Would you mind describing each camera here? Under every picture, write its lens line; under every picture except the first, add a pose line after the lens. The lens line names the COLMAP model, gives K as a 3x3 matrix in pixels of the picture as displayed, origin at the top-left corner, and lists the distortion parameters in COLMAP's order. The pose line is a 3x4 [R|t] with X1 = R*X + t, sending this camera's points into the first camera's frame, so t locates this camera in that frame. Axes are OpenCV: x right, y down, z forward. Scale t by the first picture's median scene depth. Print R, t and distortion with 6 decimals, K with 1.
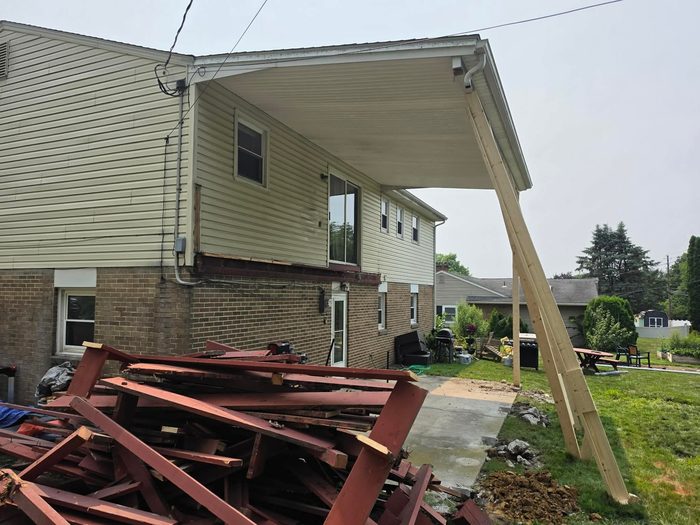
lens RADIAL K [[482.7, 0, 351.1], [0, 482.7, 264.4], [0, 0, 1]] dist [0.098211, -0.138306]
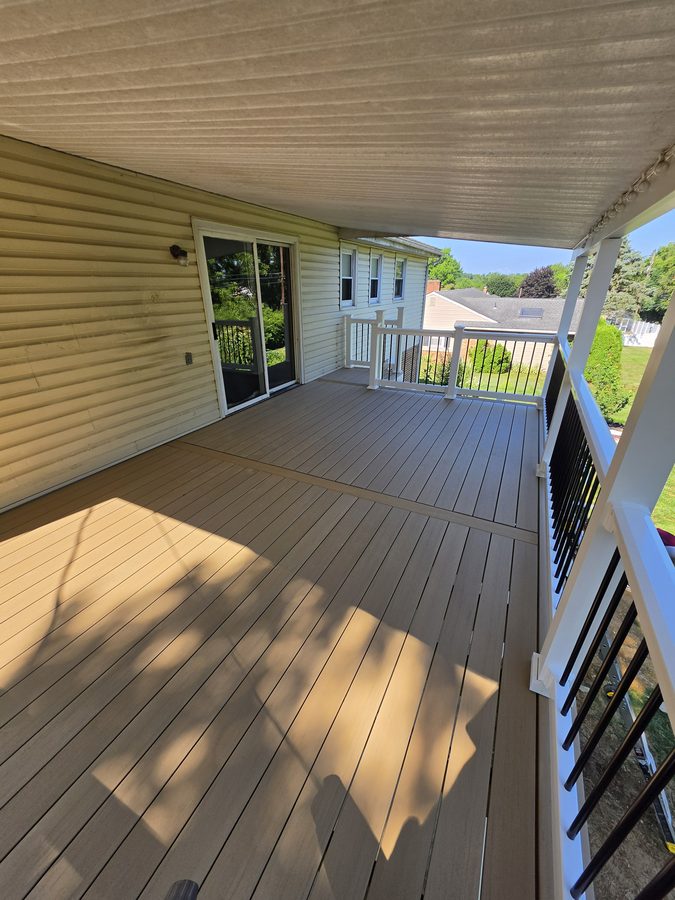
lens RADIAL K [[361.3, 0, 337.5], [0, 361.3, 450.0], [0, 0, 1]] dist [-0.000895, -0.000249]
pose [[0.998365, 0.011499, -0.055995, 0.156174], [0.016476, 0.880099, 0.474504, -0.236610], [0.054737, -0.474650, 0.878471, 0.826546]]
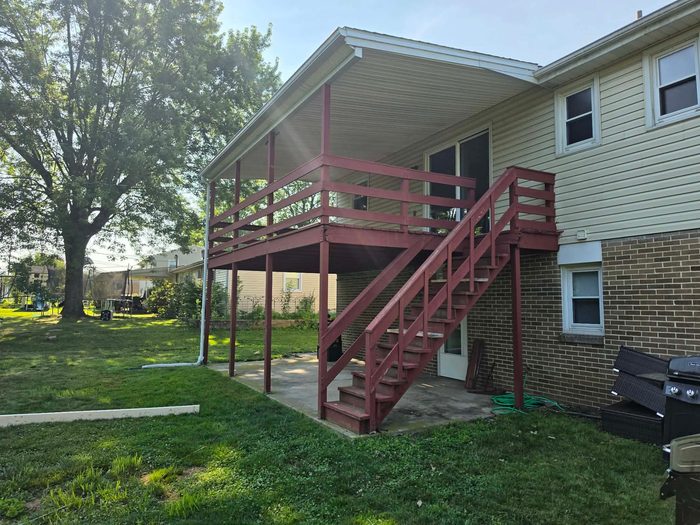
lens RADIAL K [[474.4, 0, 350.0], [0, 474.4, 262.5], [0, 0, 1]] dist [0.018933, -0.004280]
pose [[-0.594252, -0.085913, -0.799677, 1.131050], [0.034817, 0.990598, -0.132298, 0.210326], [0.803525, -0.106460, -0.585674, 1.976274]]
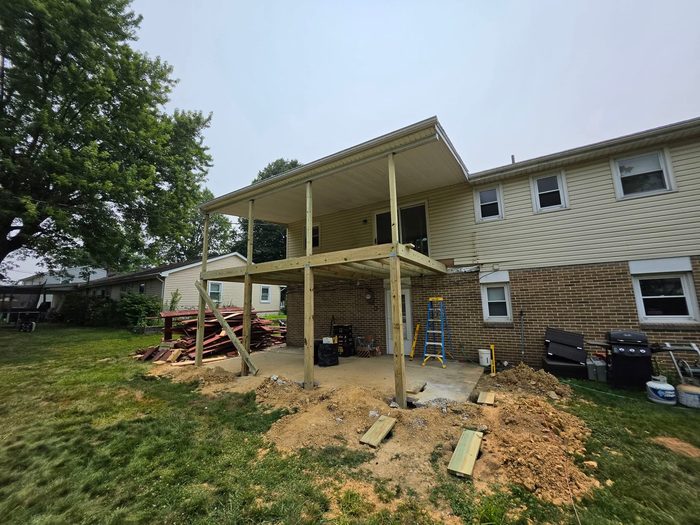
lens RADIAL K [[274.8, 0, 348.2], [0, 274.8, 262.8], [0, 0, 1]] dist [0.000396, 0.000048]
pose [[-0.148995, -0.161970, -0.975483, 1.155935], [0.080374, 0.981246, -0.175203, 0.164923], [0.985566, -0.104508, -0.133183, 1.416037]]
